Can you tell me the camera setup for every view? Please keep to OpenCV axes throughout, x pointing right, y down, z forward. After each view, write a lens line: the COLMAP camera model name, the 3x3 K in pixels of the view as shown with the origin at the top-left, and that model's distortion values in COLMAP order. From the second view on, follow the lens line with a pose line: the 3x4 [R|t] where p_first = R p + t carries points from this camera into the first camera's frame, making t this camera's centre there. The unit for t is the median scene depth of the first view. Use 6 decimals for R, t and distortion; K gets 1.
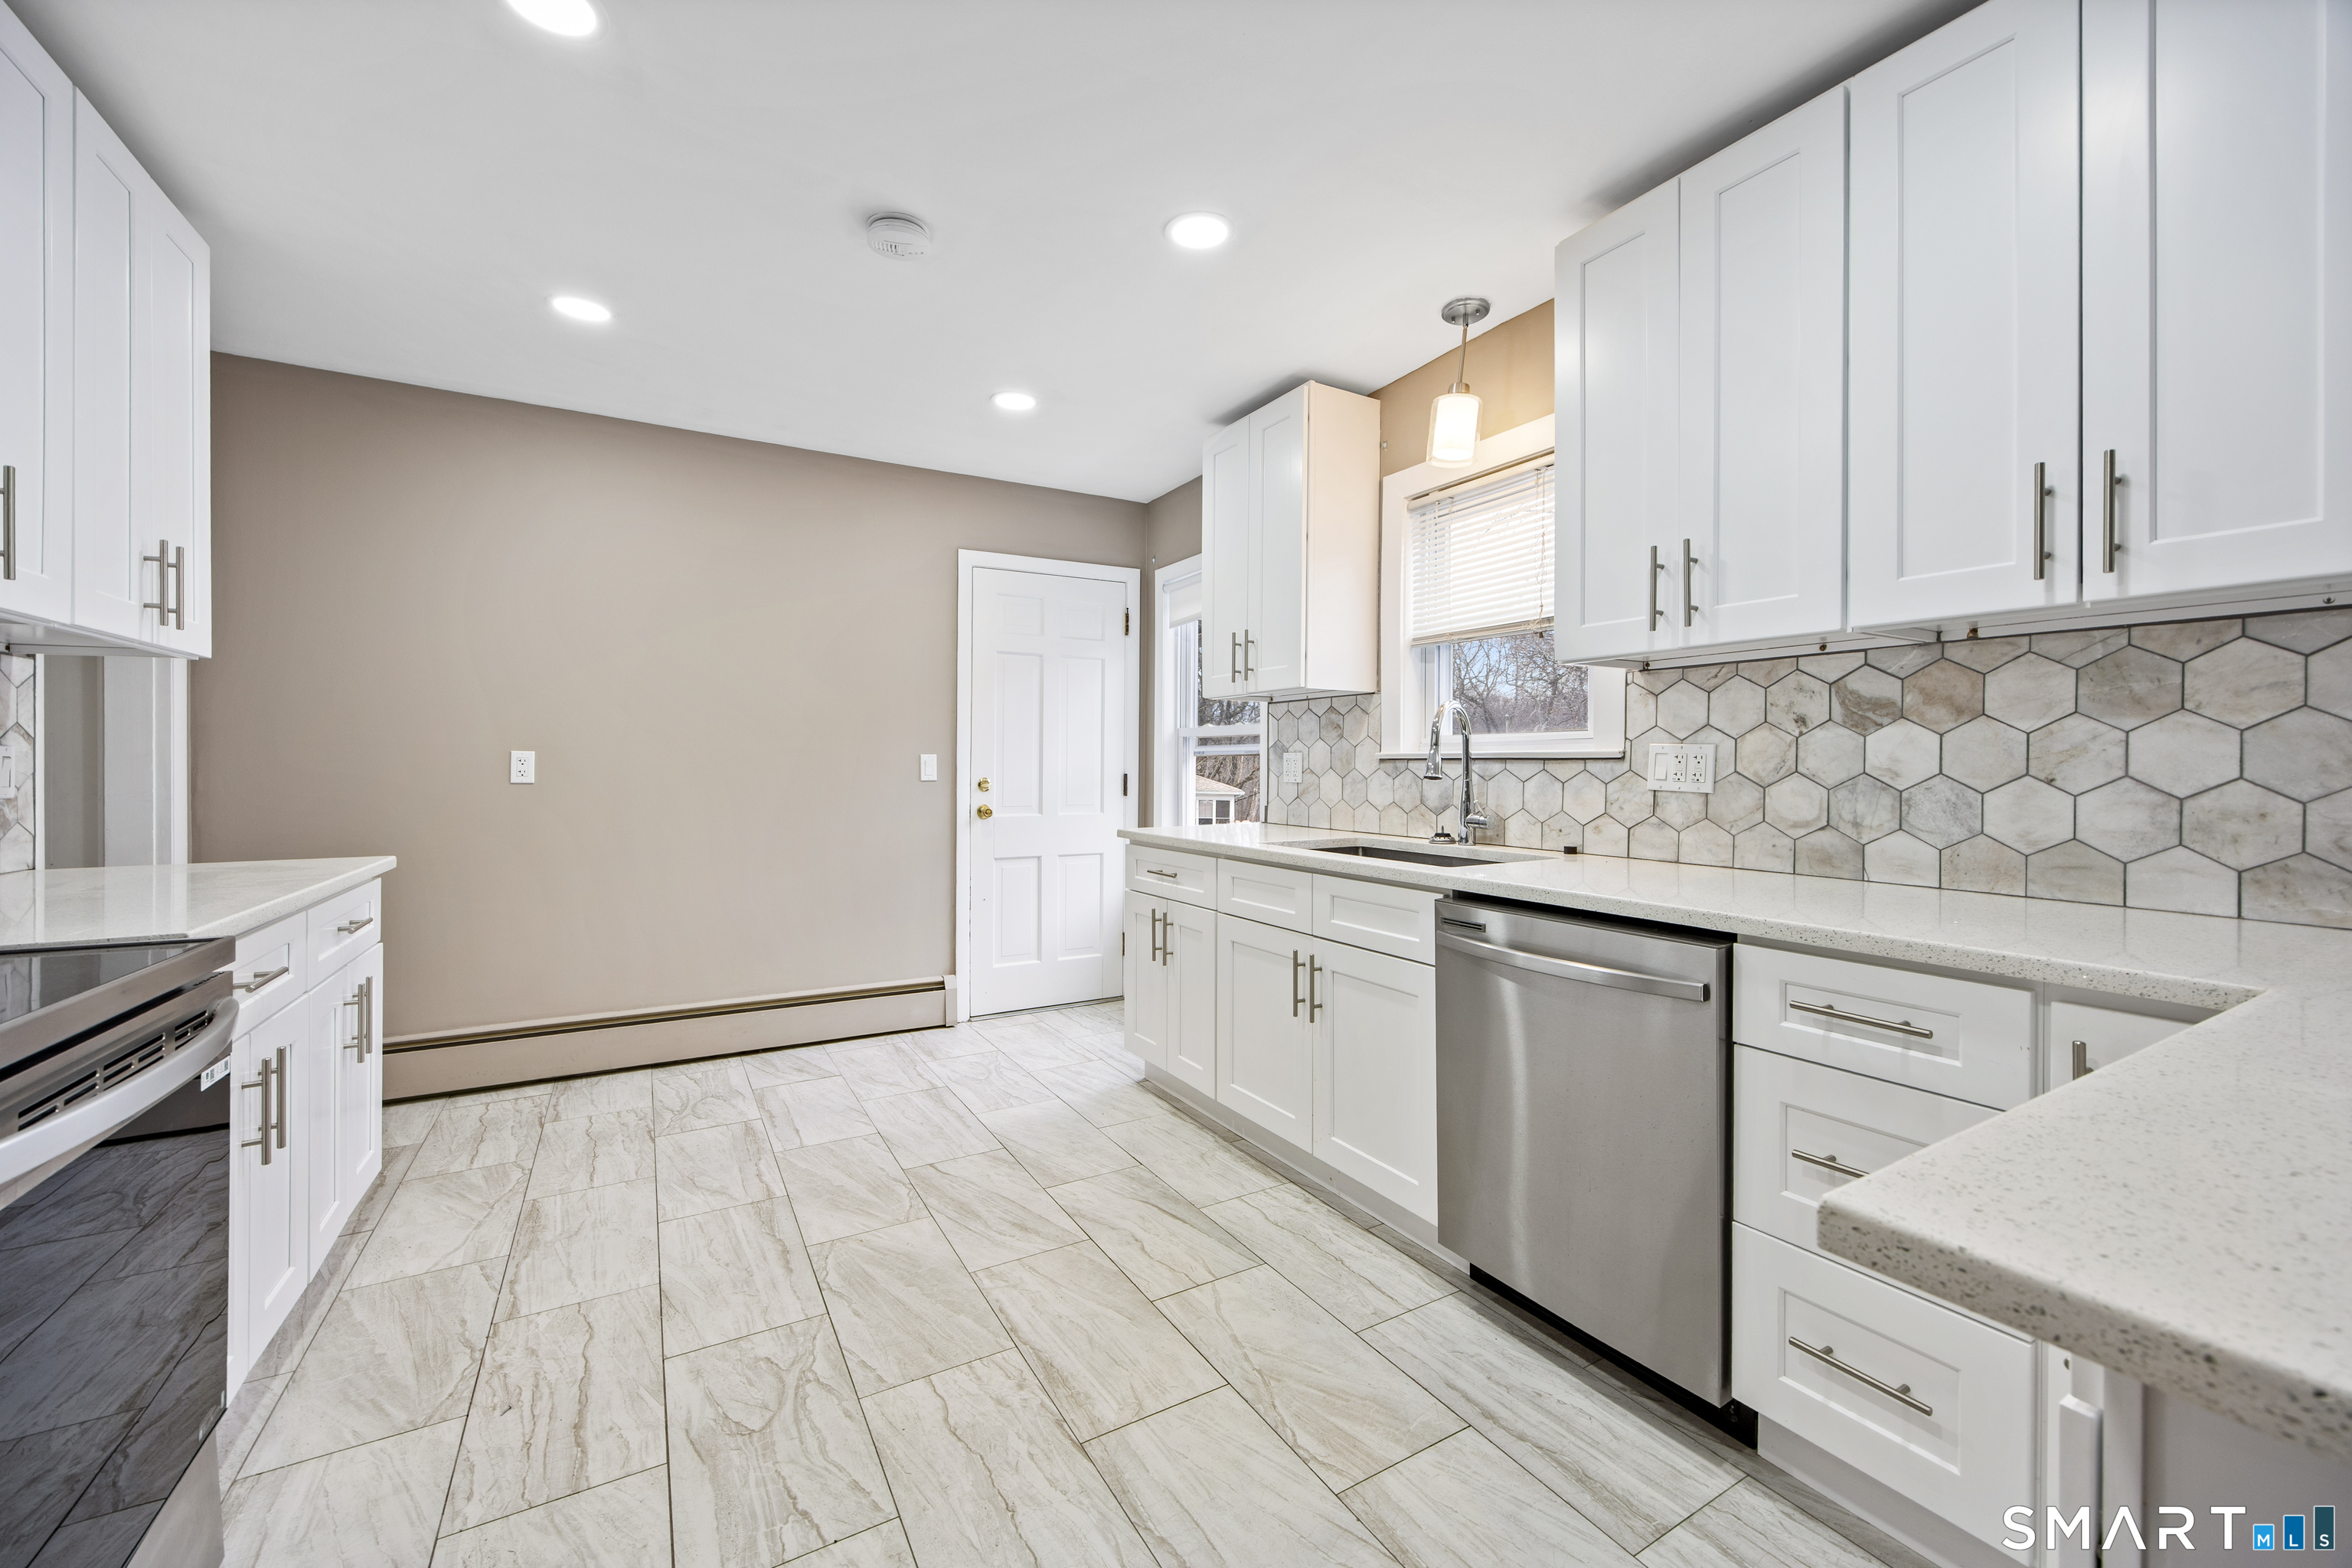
lens RADIAL K [[912.6, 0, 1164.1], [0, 912.6, 770.0], [0, 0, 1]] dist [-0.003787, -0.001236]
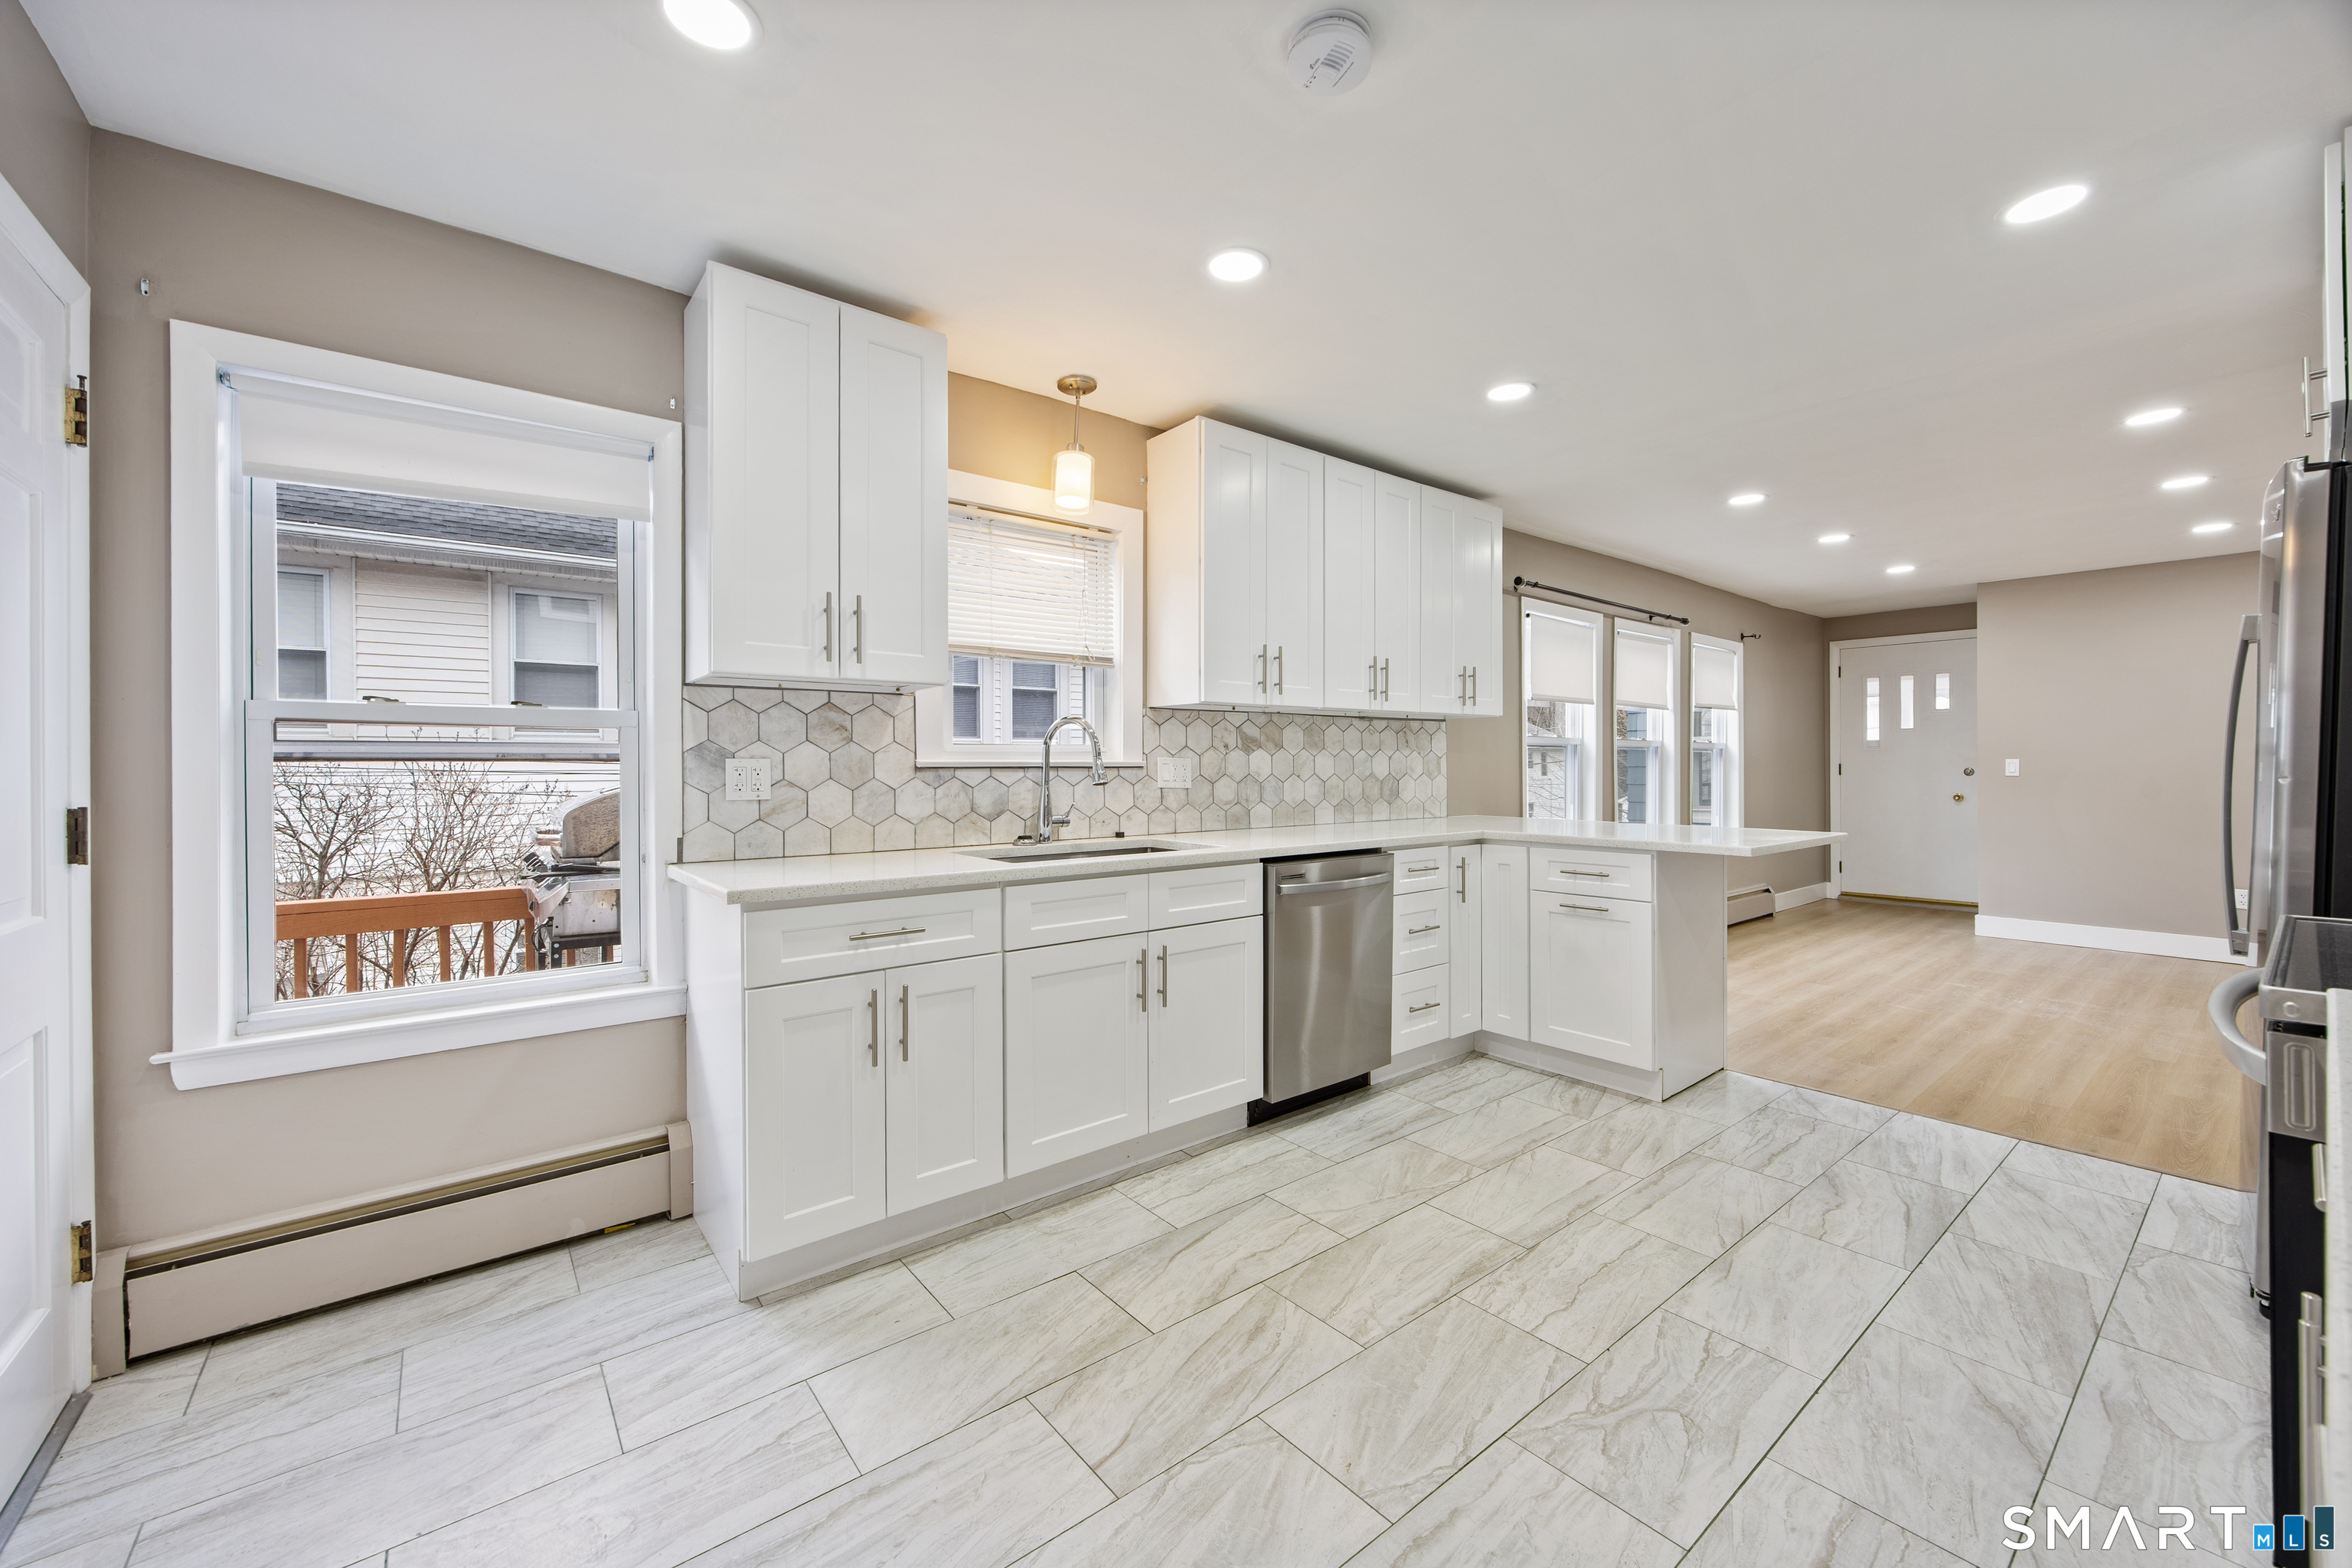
lens RADIAL K [[912.6, 0, 1174.5], [0, 912.6, 775.0], [0, 0, 1]] dist [-0.003787, -0.001236]
pose [[-0.148414, -0.007660, 0.988896, -1.072041], [0.012264, 0.999879, 0.009585, -0.014953], [-0.988849, 0.013550, -0.148302, 1.328281]]
